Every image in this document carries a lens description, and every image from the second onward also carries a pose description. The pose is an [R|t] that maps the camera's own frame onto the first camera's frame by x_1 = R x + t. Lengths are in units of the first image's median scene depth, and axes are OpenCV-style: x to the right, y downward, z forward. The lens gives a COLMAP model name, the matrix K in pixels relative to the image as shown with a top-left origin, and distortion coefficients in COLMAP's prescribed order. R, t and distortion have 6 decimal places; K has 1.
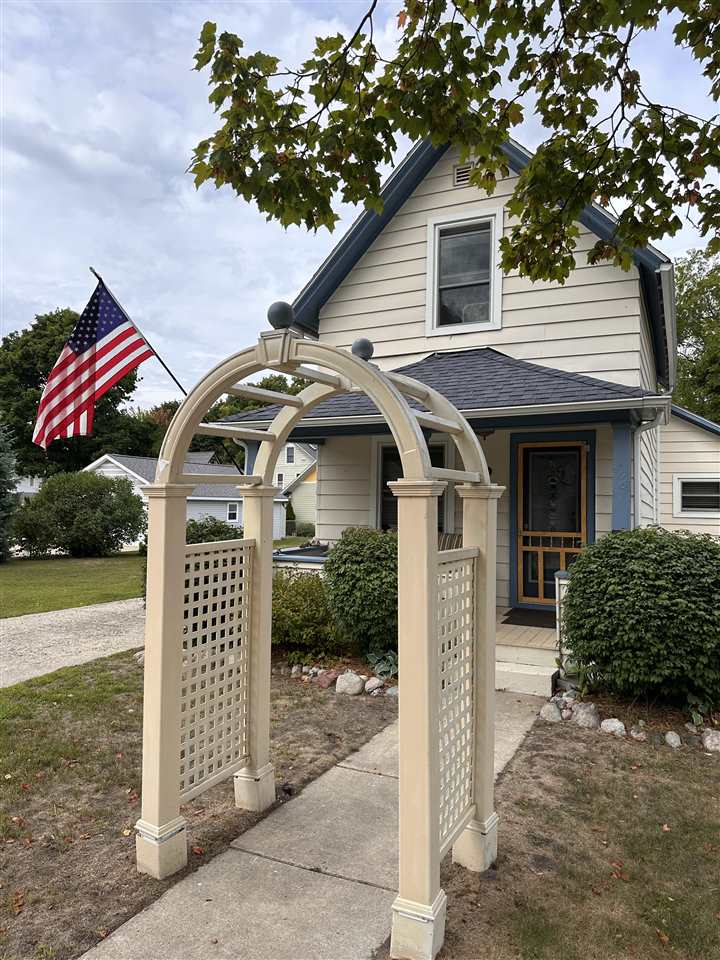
lens RADIAL K [[680.7, 0, 354.3], [0, 680.7, 471.9], [0, 0, 1]] dist [0.034899, -0.044161]
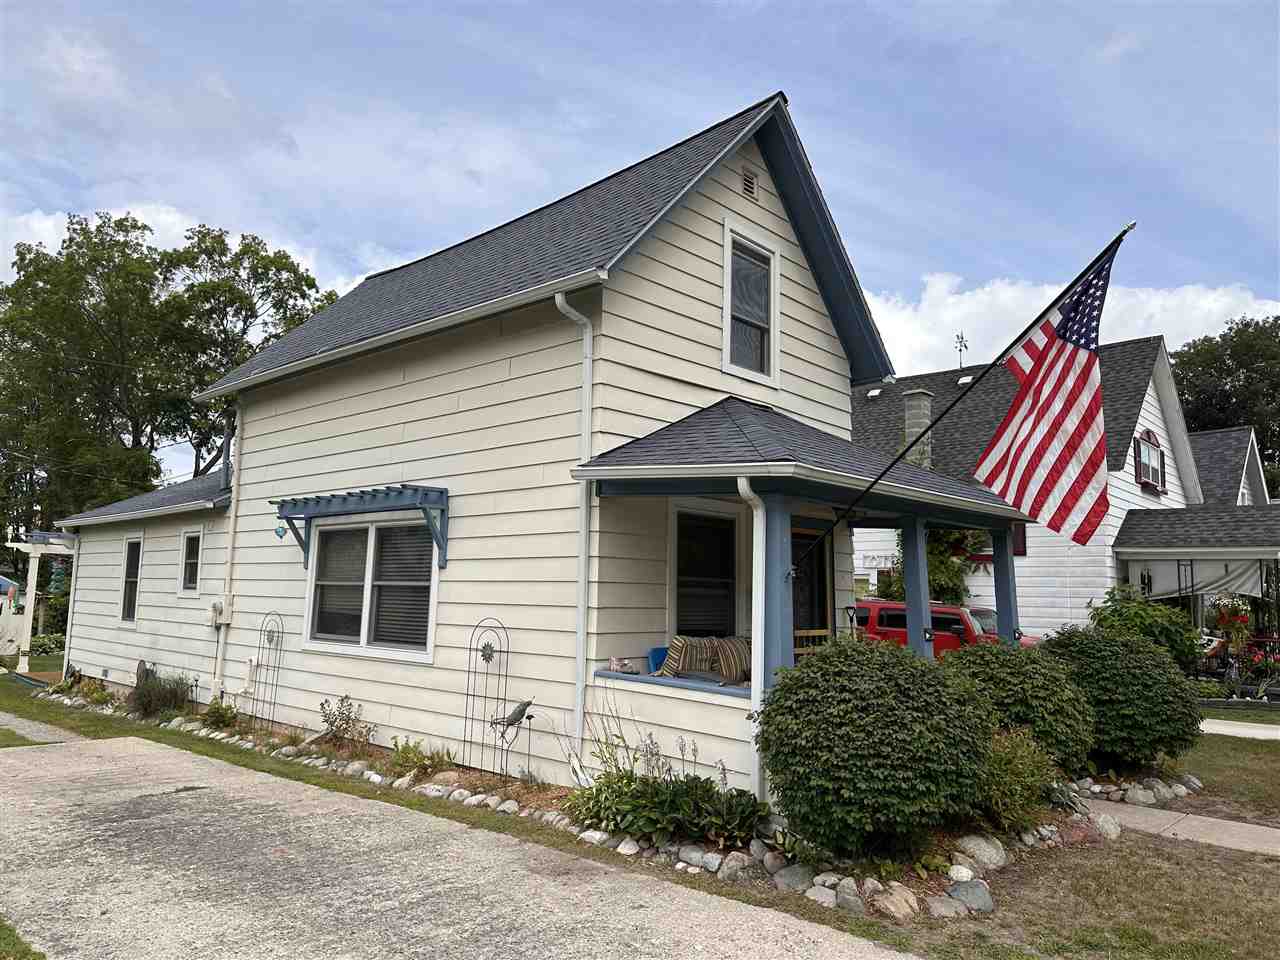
lens RADIAL K [[907.6, 0, 636.5], [0, 907.6, 481.8], [0, 0, 1]] dist [0.034899, -0.044161]
pose [[0.280514, 0.119372, 0.952398, -0.877418], [-0.043442, 0.992799, -0.111641, 0.036672], [-0.958866, -0.010057, 0.283679, 0.840839]]
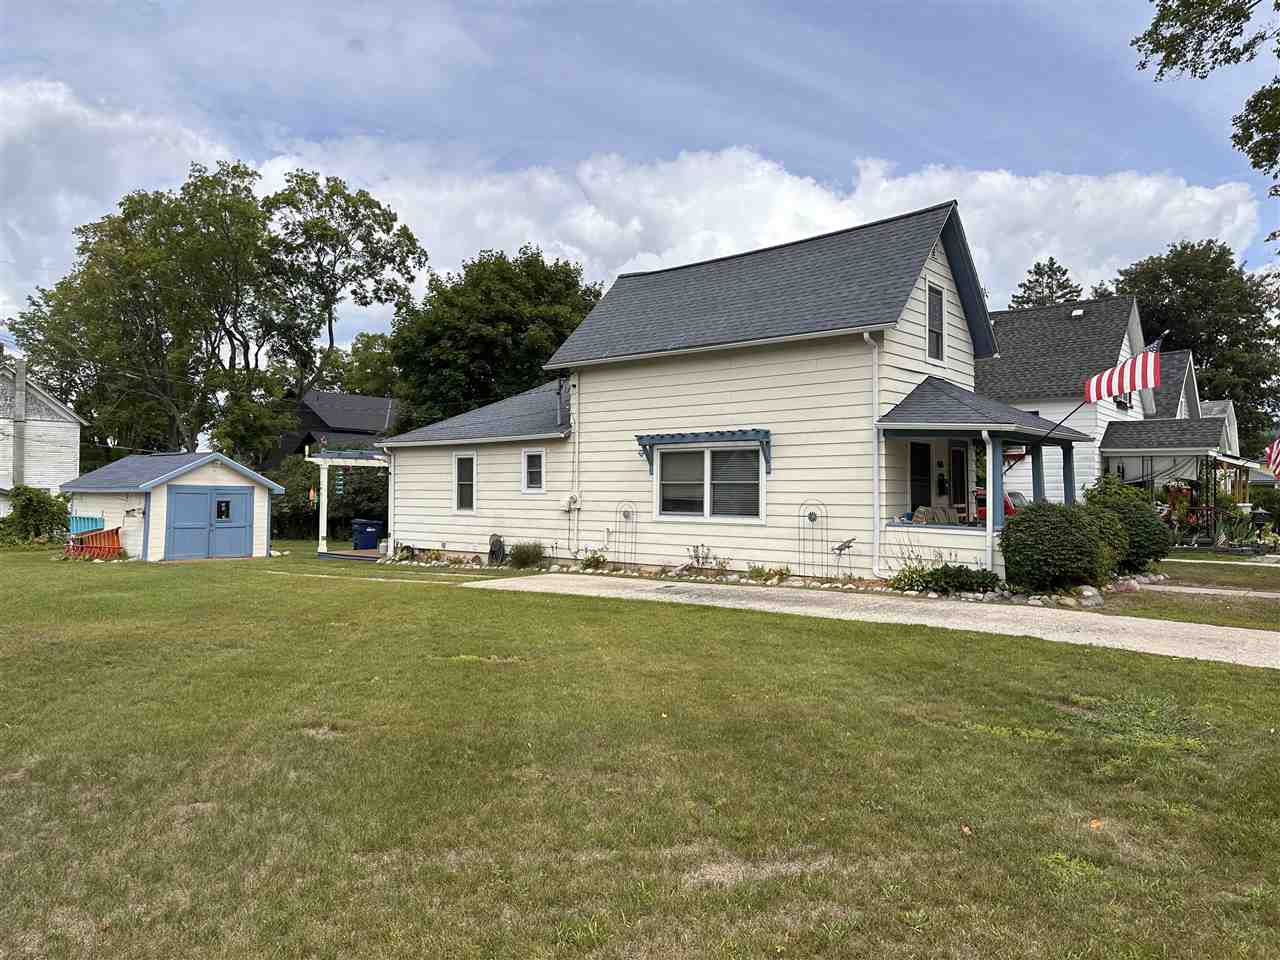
lens RADIAL K [[907.6, 0, 632.0], [0, 907.6, 482.6], [0, 0, 1]] dist [0.034899, -0.044161]
pose [[0.224559, 0.003606, 0.974454, -1.835187], [-0.024849, 0.999689, 0.002027, 0.050992], [-0.974144, -0.024670, 0.224579, 1.200232]]
